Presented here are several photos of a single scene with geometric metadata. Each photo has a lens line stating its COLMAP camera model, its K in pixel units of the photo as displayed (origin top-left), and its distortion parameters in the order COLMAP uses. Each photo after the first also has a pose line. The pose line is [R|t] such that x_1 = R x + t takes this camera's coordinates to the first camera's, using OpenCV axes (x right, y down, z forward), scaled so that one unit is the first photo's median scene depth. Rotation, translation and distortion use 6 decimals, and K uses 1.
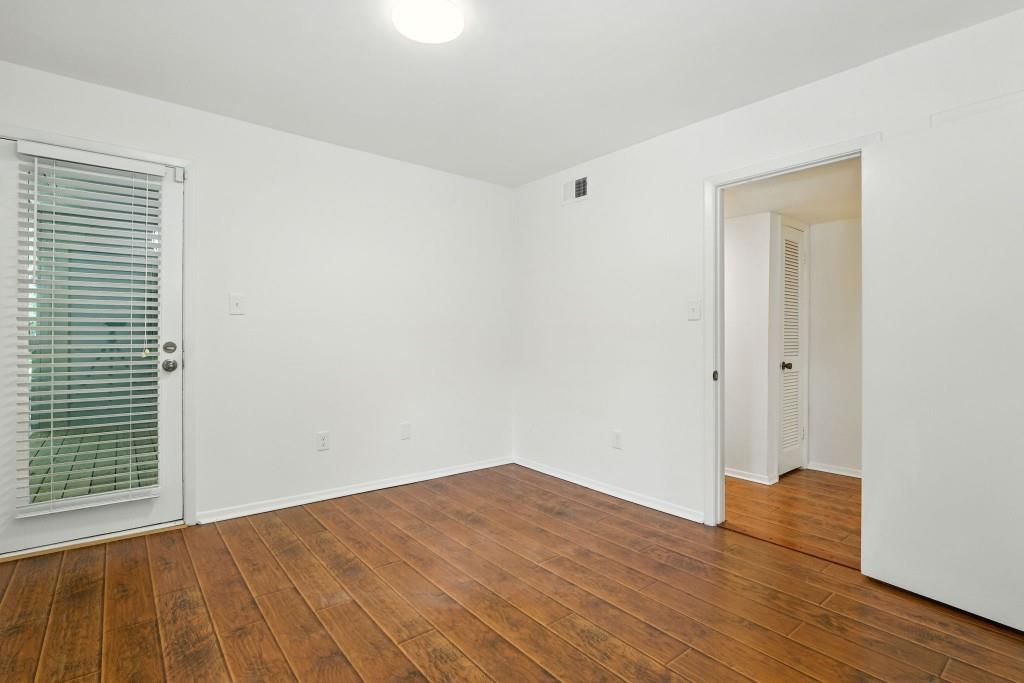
lens RADIAL K [[495.2, 0, 518.3], [0, 495.2, 334.4], [0, 0, 1]] dist [-0.020274, 0.003661]
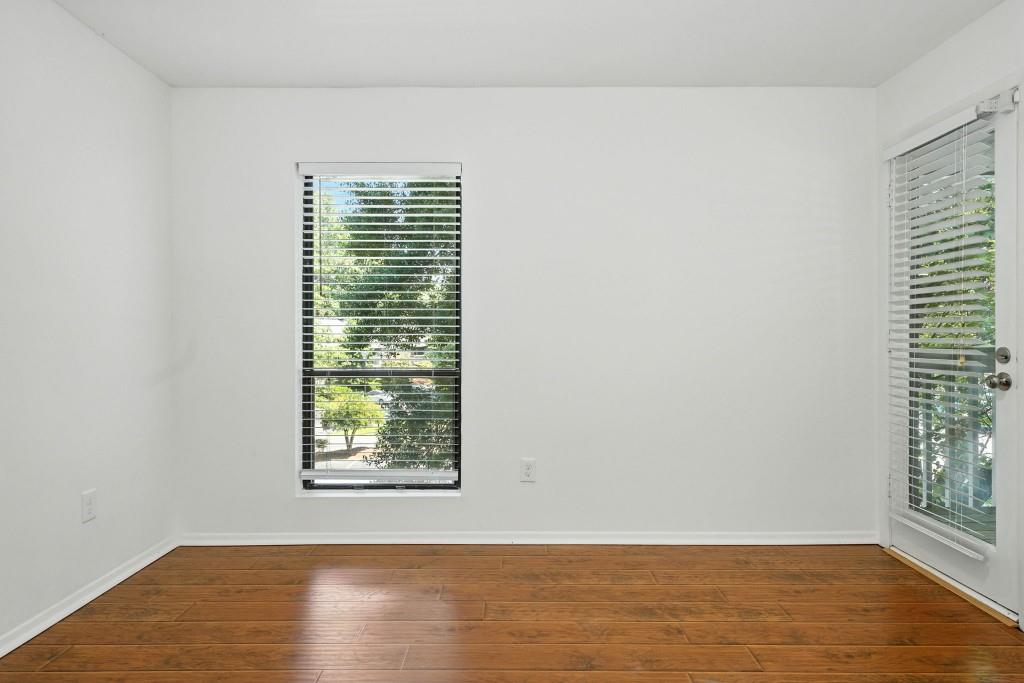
lens RADIAL K [[576.6, 0, 519.3], [0, 576.6, 348.9], [0, 0, 1]] dist [0.003558, 0.000029]
pose [[-0.631238, 0.007596, -0.775552, 0.370278], [-0.007883, 0.999838, 0.016209, 0.009240], [0.775549, 0.016345, -0.631076, 1.017341]]
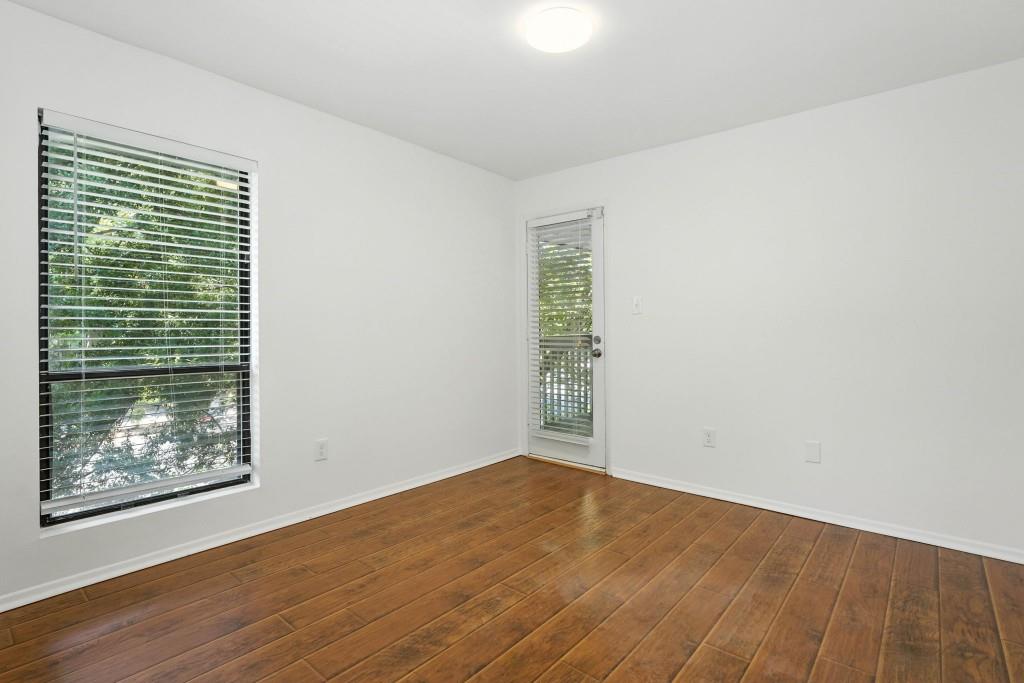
lens RADIAL K [[495.2, 0, 512.6], [0, 495.2, 337.3], [0, 0, 1]] dist [-0.020274, 0.003661]
pose [[0.181767, 0.008980, -0.983301, 0.629411], [-0.002733, 0.999959, 0.008627, 0.007723], [0.983338, 0.001119, 0.181784, 0.532003]]
